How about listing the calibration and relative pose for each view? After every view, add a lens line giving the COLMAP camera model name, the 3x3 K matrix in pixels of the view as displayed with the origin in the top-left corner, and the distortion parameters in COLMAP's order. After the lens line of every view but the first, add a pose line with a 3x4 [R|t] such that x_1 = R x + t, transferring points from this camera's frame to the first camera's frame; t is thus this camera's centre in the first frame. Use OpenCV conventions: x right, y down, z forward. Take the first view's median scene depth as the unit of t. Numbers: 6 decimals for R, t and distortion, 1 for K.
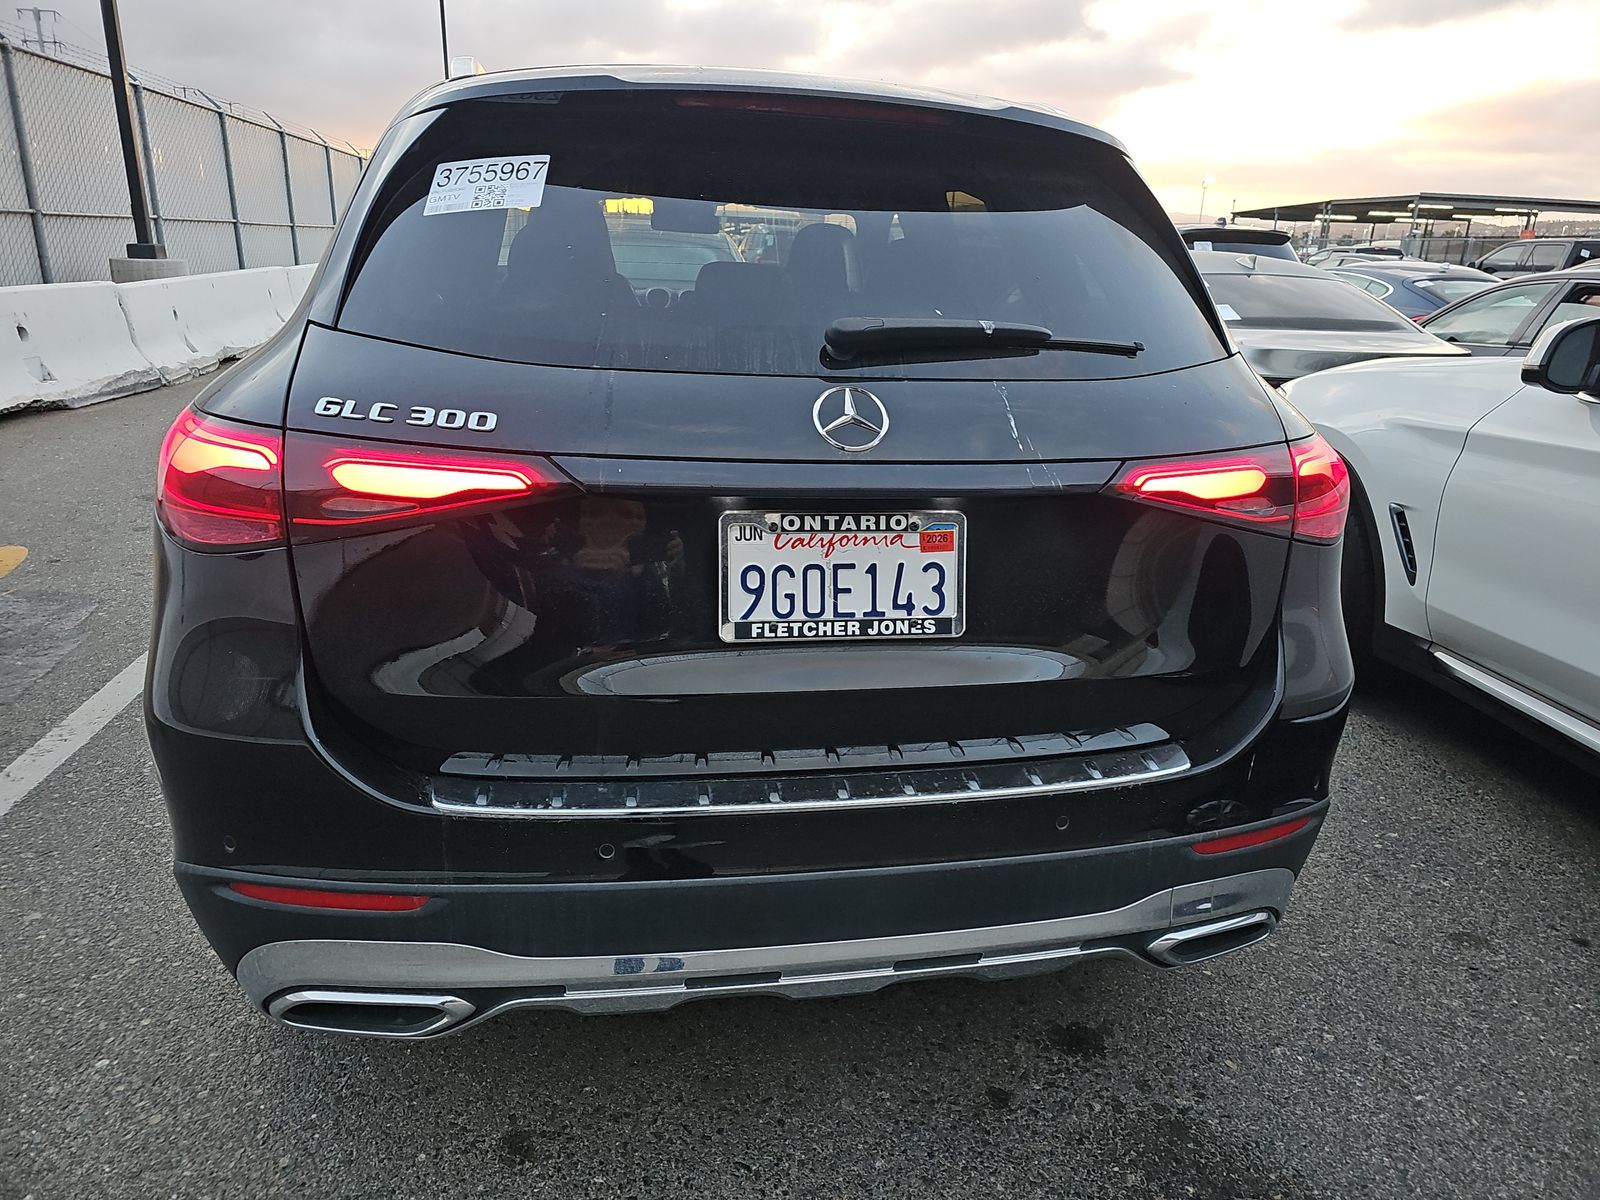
lens RADIAL K [[1128.3, 0, 819.4], [0, 1128.3, 598.5], [0, 0, 1]] dist [0.016075, -0.003705]
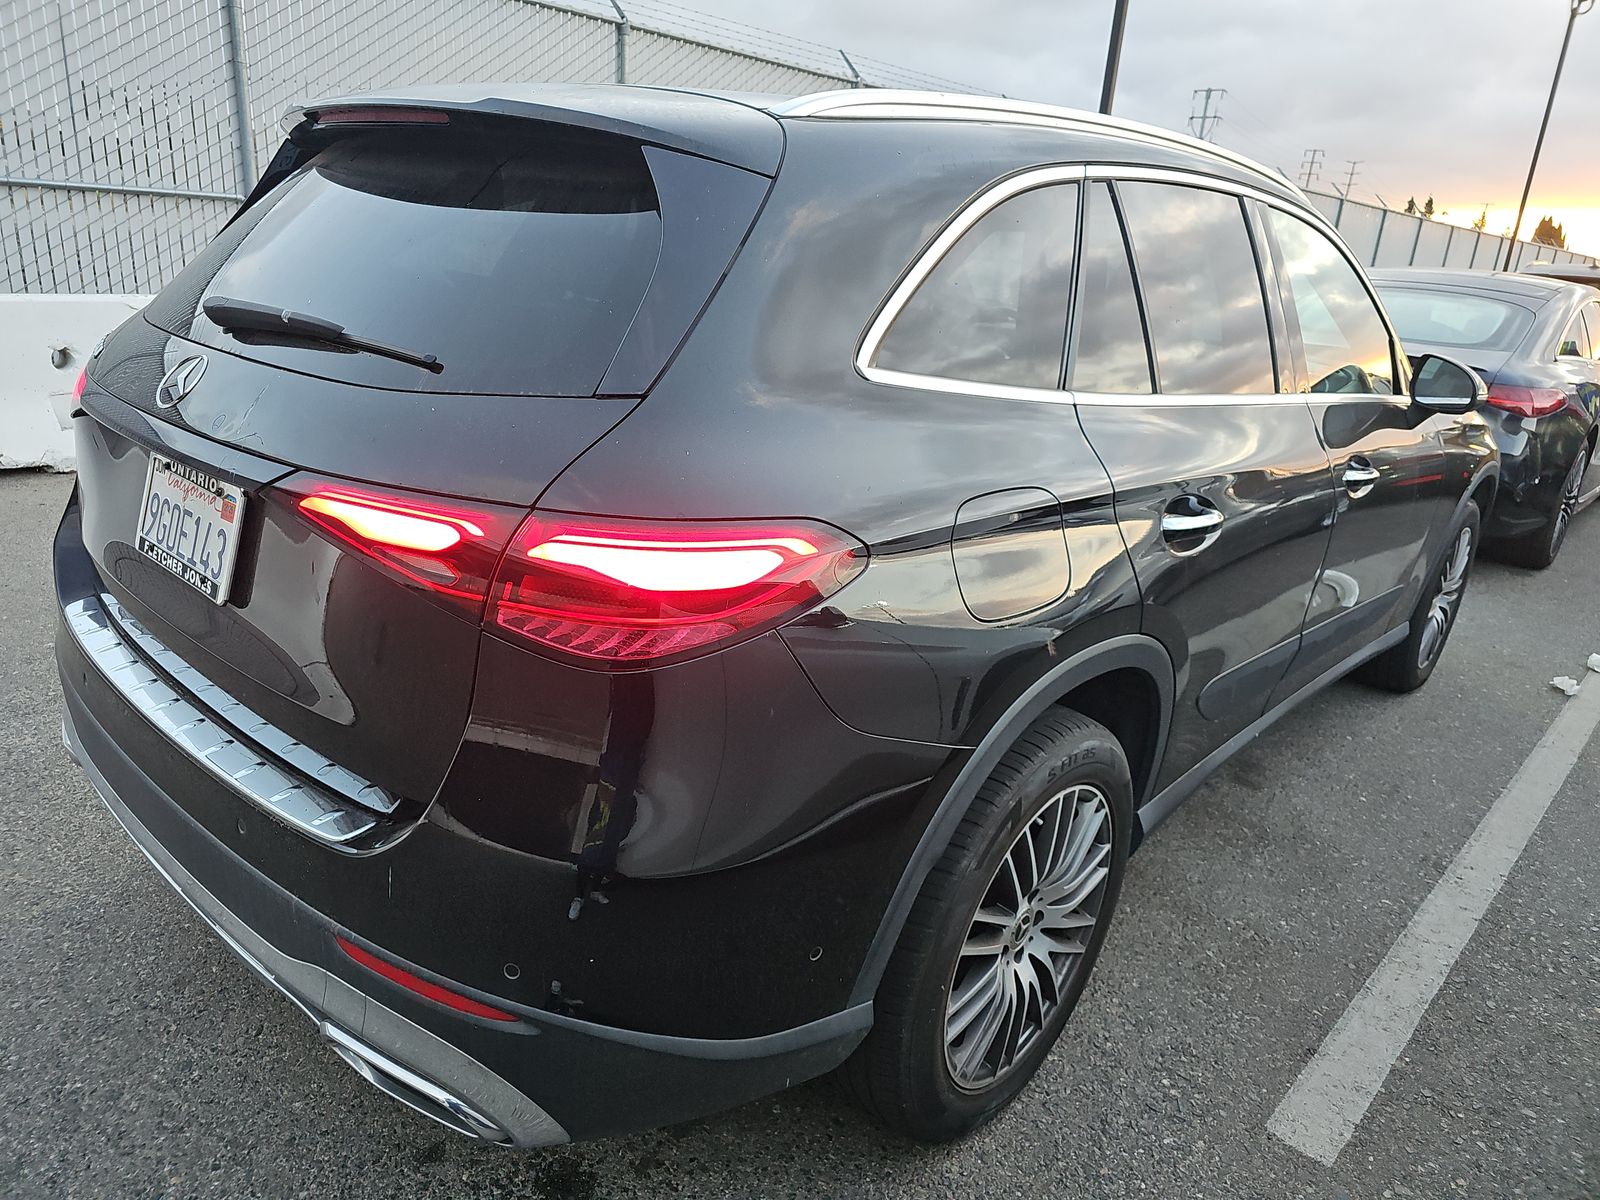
lens RADIAL K [[1128.3, 0, 819.4], [0, 1128.3, 598.5], [0, 0, 1]] dist [0.016075, -0.003705]
pose [[0.625647, 0.266794, -0.733067, 1.222522], [-0.309929, 0.947365, 0.080273, -0.225706], [0.715898, 0.176976, 0.675403, 0.703256]]
